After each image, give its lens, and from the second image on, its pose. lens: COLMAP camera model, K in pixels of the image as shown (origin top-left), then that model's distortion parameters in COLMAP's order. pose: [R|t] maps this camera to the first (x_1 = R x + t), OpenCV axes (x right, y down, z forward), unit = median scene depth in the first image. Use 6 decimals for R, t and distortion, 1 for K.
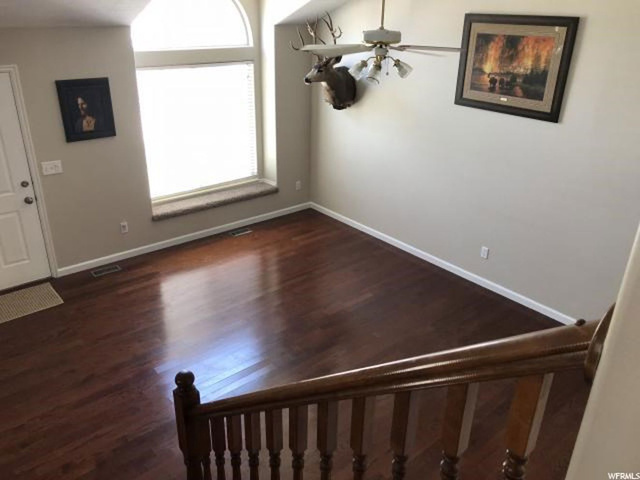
lens RADIAL K [[523.0, 0, 320.0], [0, 523.0, 240.0], [0, 0, 1]] dist [0.002773, 0.000980]
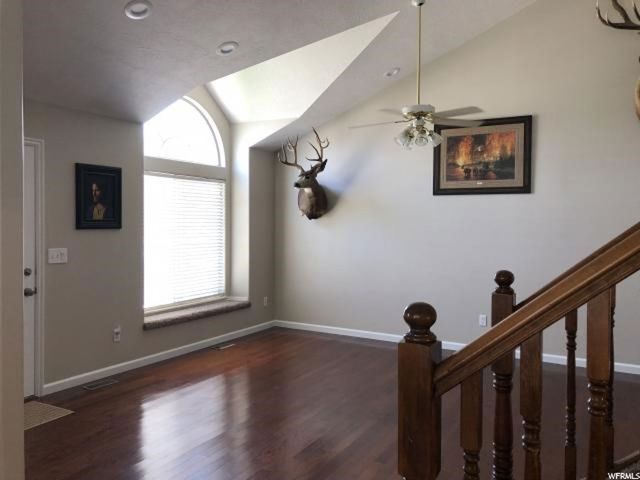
lens RADIAL K [[519.2, 0, 317.7], [0, 519.2, 237.4], [0, 0, 1]] dist [-0.007145, -0.007497]
pose [[0.938601, -0.025278, 0.344077, -0.407476], [0.154653, 0.922326, -0.354115, 0.209957], [-0.308400, 0.385585, 0.869605, 0.103679]]
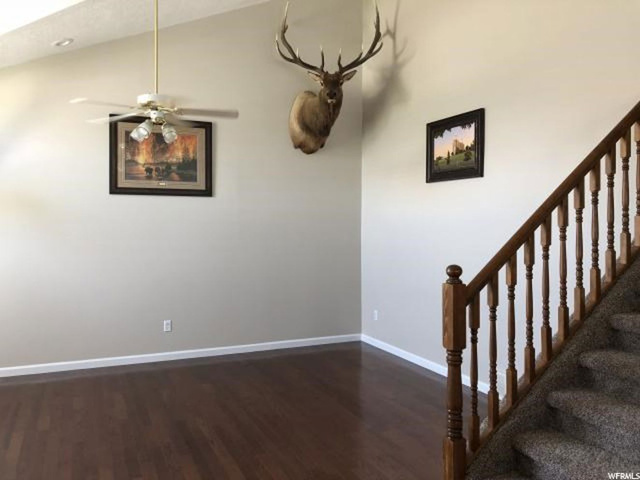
lens RADIAL K [[519.2, 0, 317.7], [0, 519.2, 237.4], [0, 0, 1]] dist [-0.007145, -0.007497]
pose [[0.271411, -0.041645, 0.961562, -0.652480], [0.401690, 0.912794, -0.073848, 0.064897], [-0.874632, 0.406293, 0.264471, 0.413622]]
